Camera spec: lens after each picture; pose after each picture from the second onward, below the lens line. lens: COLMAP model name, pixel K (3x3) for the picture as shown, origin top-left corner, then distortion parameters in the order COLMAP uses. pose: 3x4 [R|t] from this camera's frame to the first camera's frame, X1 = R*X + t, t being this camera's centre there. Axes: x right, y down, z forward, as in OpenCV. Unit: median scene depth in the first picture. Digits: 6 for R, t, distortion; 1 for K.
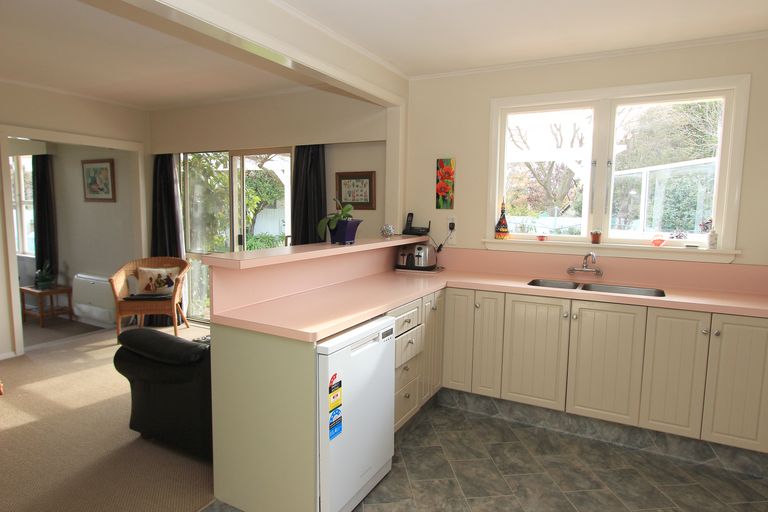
lens RADIAL K [[459.2, 0, 384.4], [0, 459.2, 255.8], [0, 0, 1]] dist [0.003220, 0.000554]
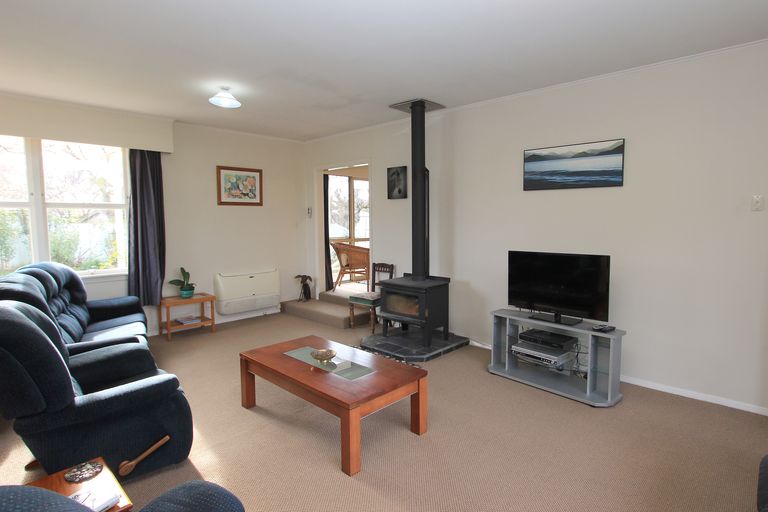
lens RADIAL K [[424.3, 0, 384.5], [0, 424.3, 253.2], [0, 0, 1]] dist [-0.000612, -0.000262]
pose [[0.273501, -0.101750, 0.956475, -1.536916], [0.109419, 0.991225, 0.074159, -0.040273], [-0.955628, 0.084374, 0.282235, 0.384967]]
